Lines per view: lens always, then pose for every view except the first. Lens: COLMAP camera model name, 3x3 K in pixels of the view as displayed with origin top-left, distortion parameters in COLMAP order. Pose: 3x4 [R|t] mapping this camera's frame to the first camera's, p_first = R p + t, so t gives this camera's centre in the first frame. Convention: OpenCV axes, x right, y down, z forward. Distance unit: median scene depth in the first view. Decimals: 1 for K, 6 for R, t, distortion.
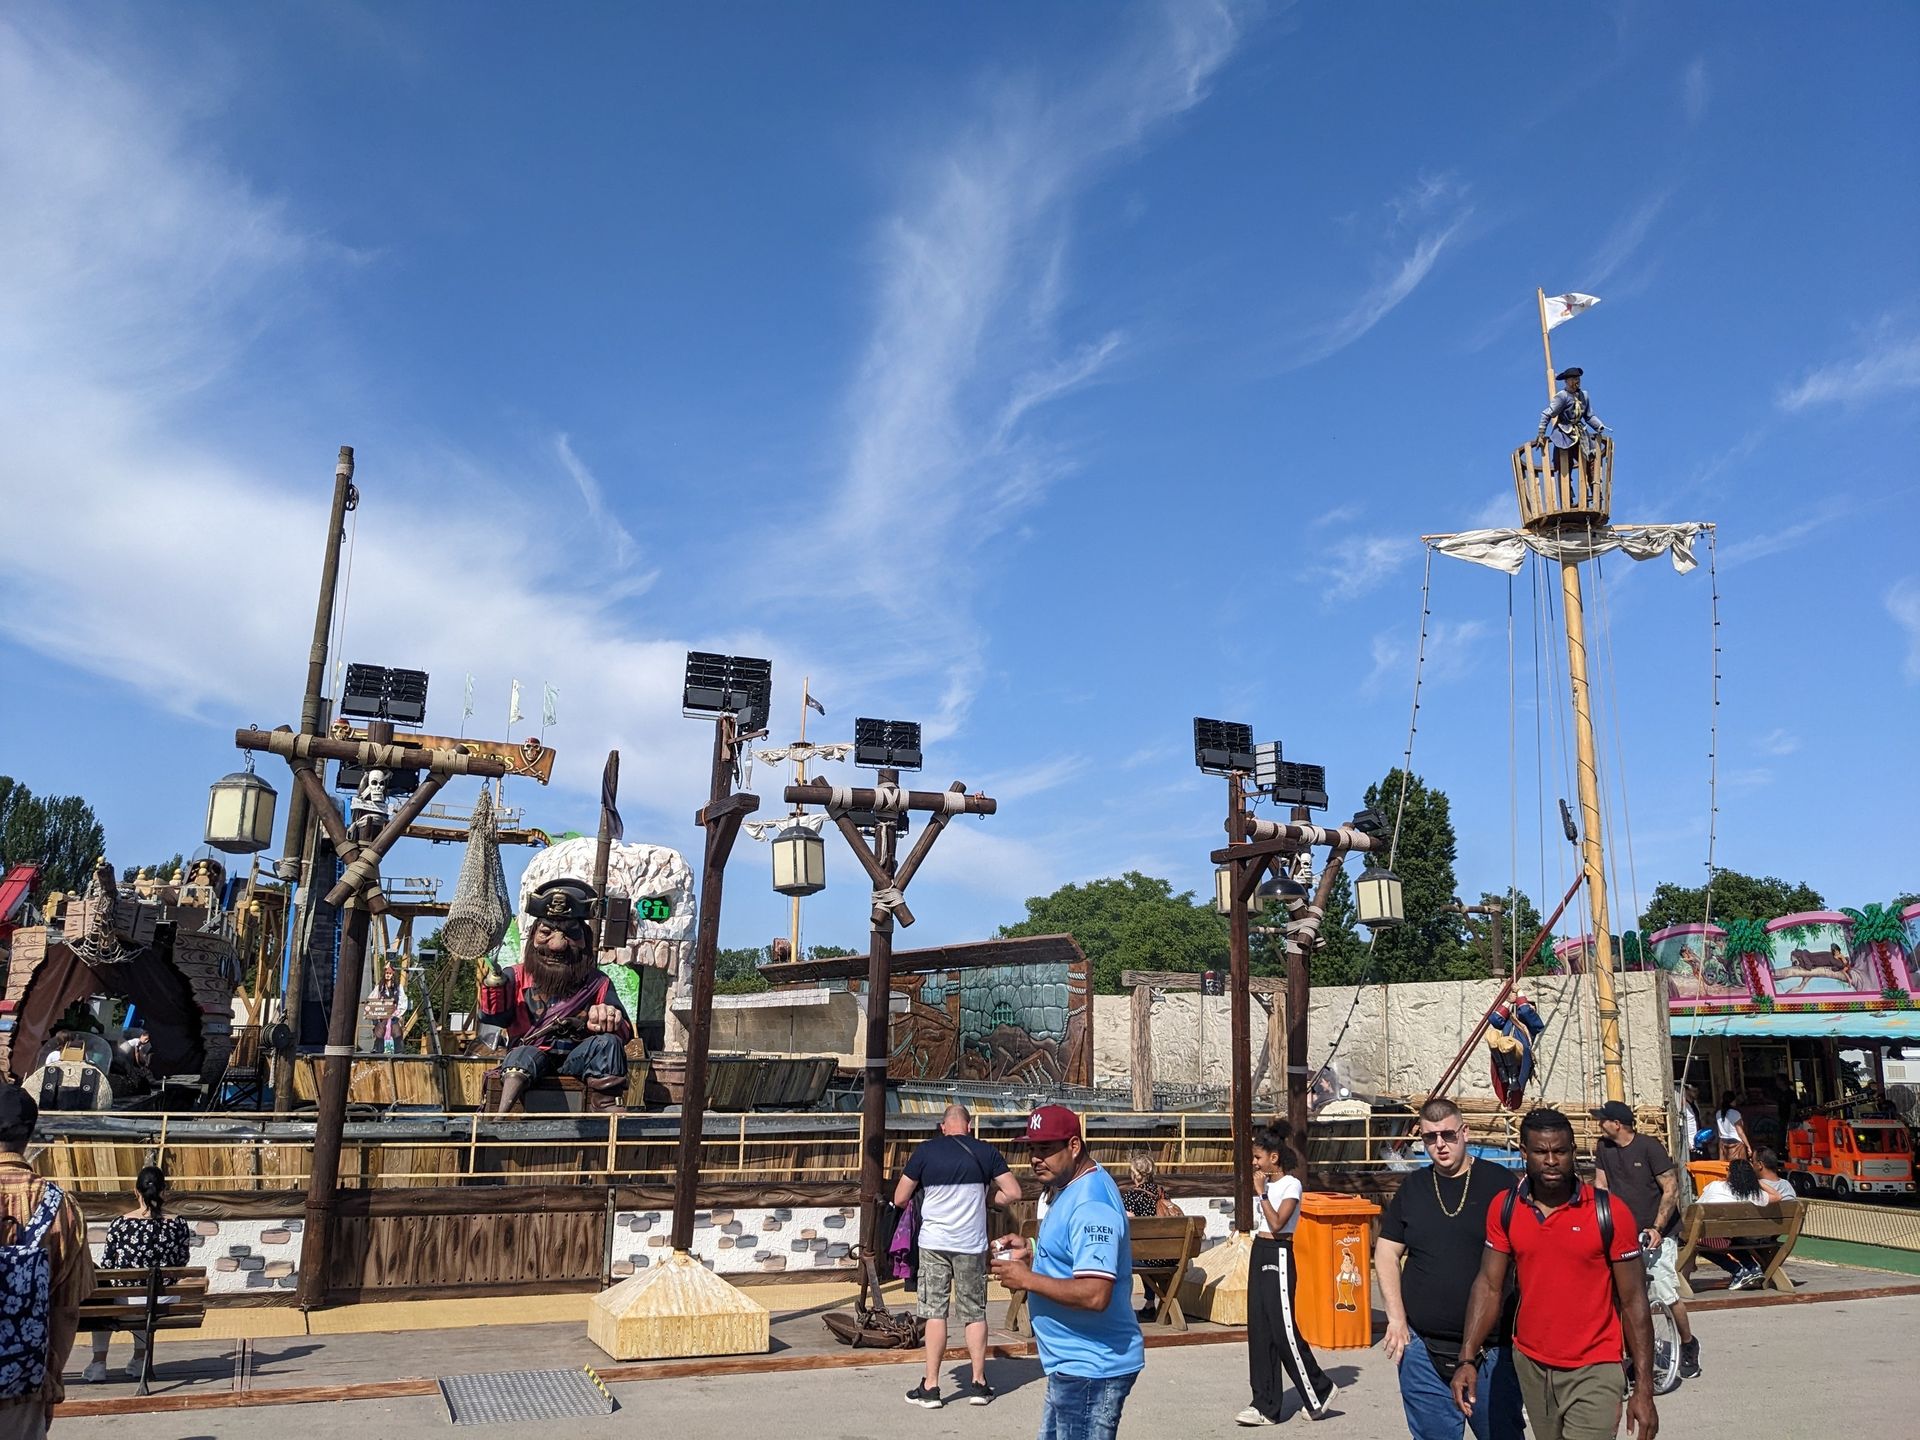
lens RADIAL K [[1558.5, 0, 960.0], [0, 1558.5, 720.0], [0, 0, 1]] dist [-0.003159, -0.002861]
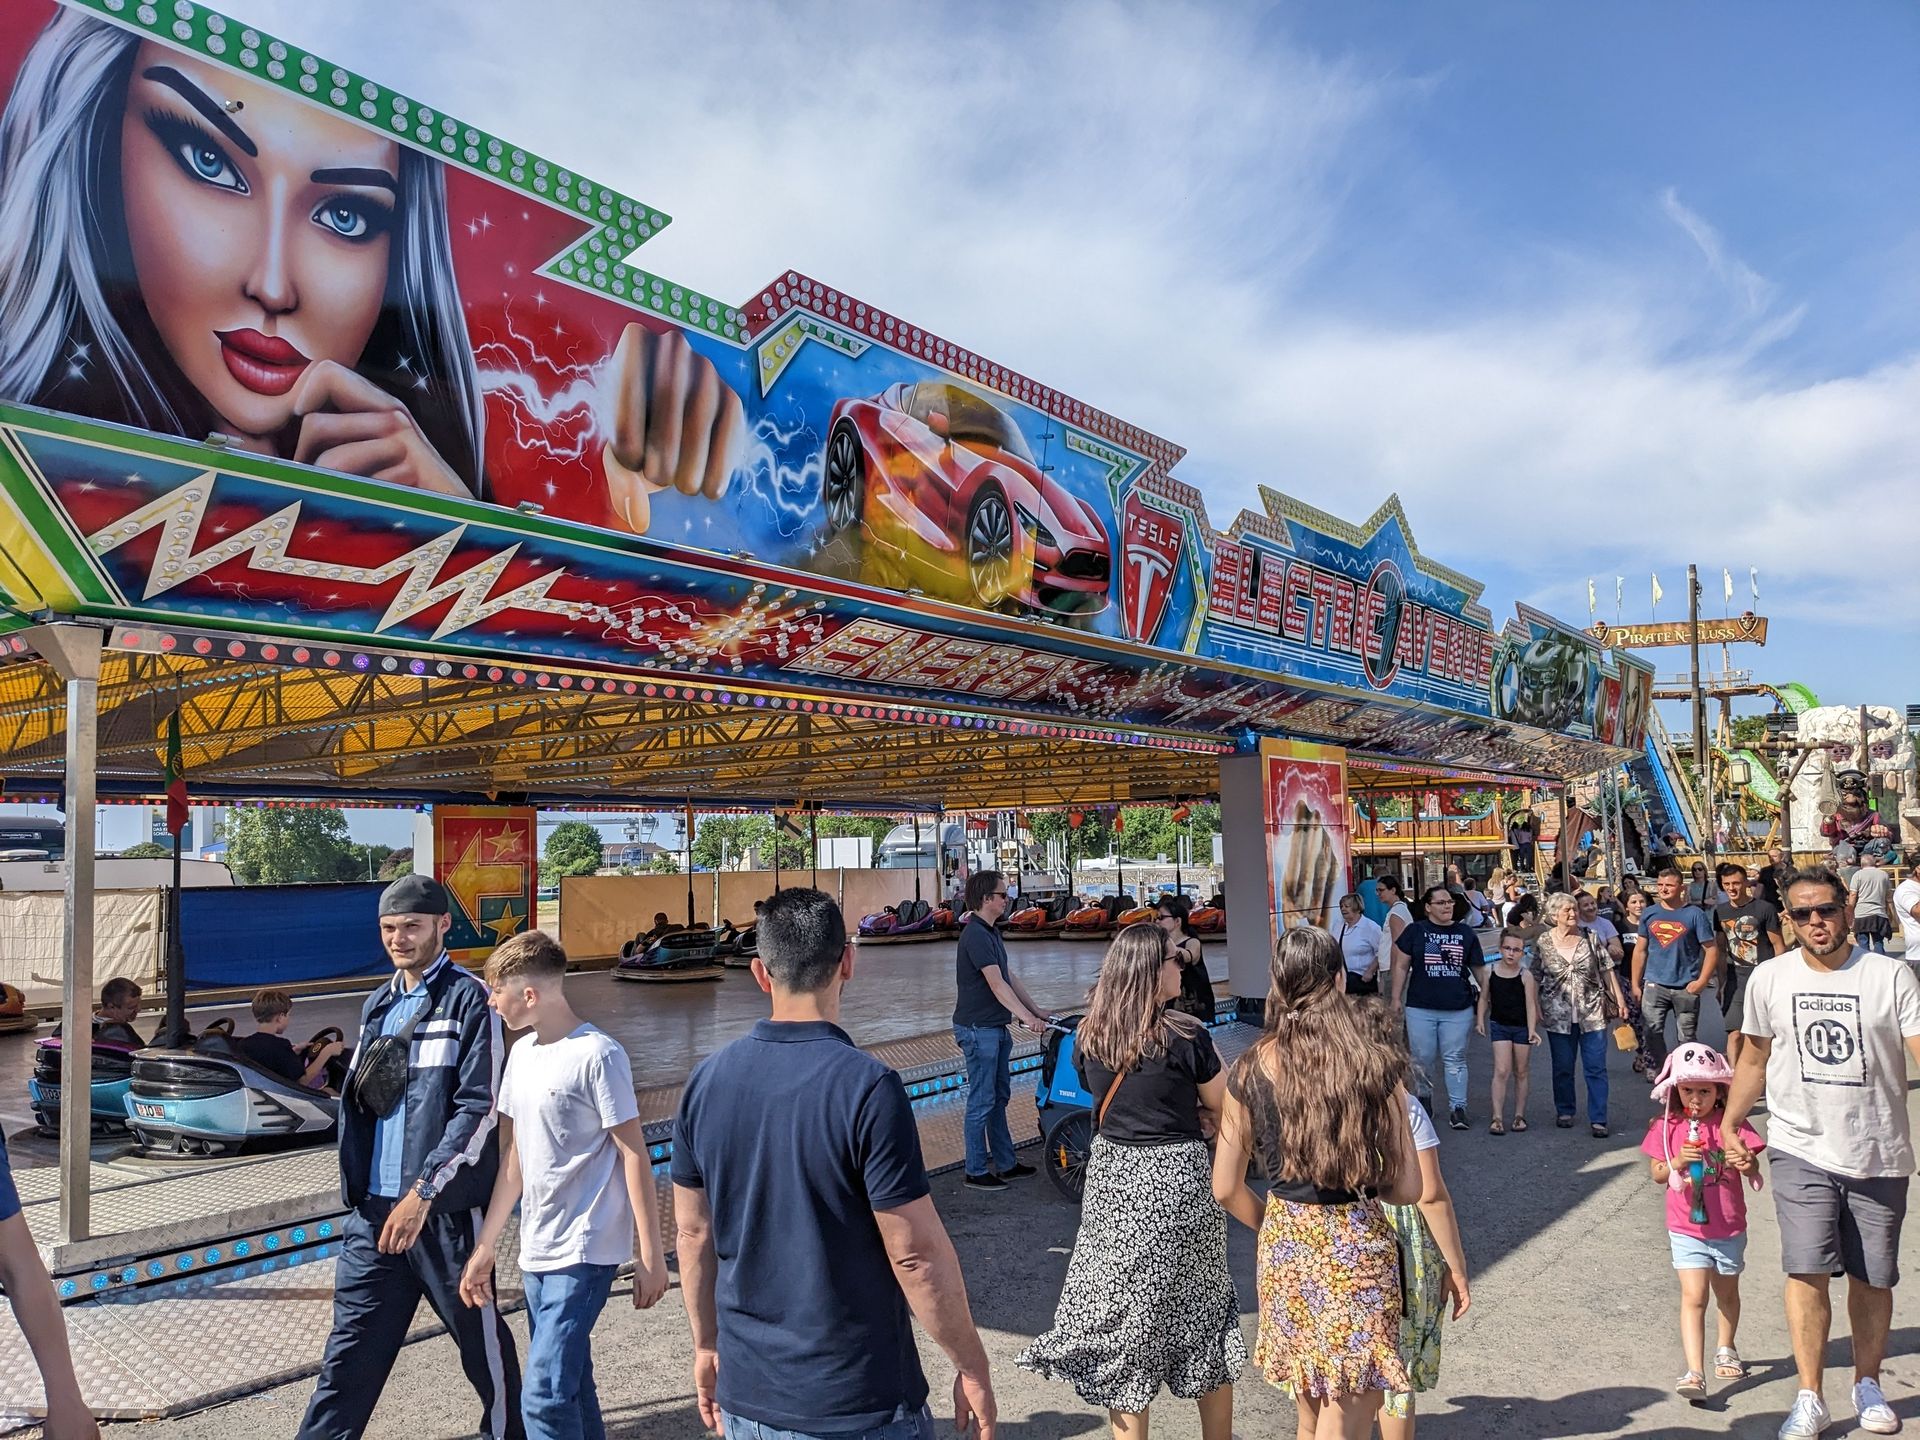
lens RADIAL K [[1558.5, 0, 960.0], [0, 1558.5, 720.0], [0, 0, 1]] dist [-0.003159, -0.002861]
pose [[0.751465, -0.095959, -0.652757, 0.070160], [0.173525, 0.983280, 0.055218, -0.086556], [0.636545, -0.154764, 0.755552, -0.412199]]
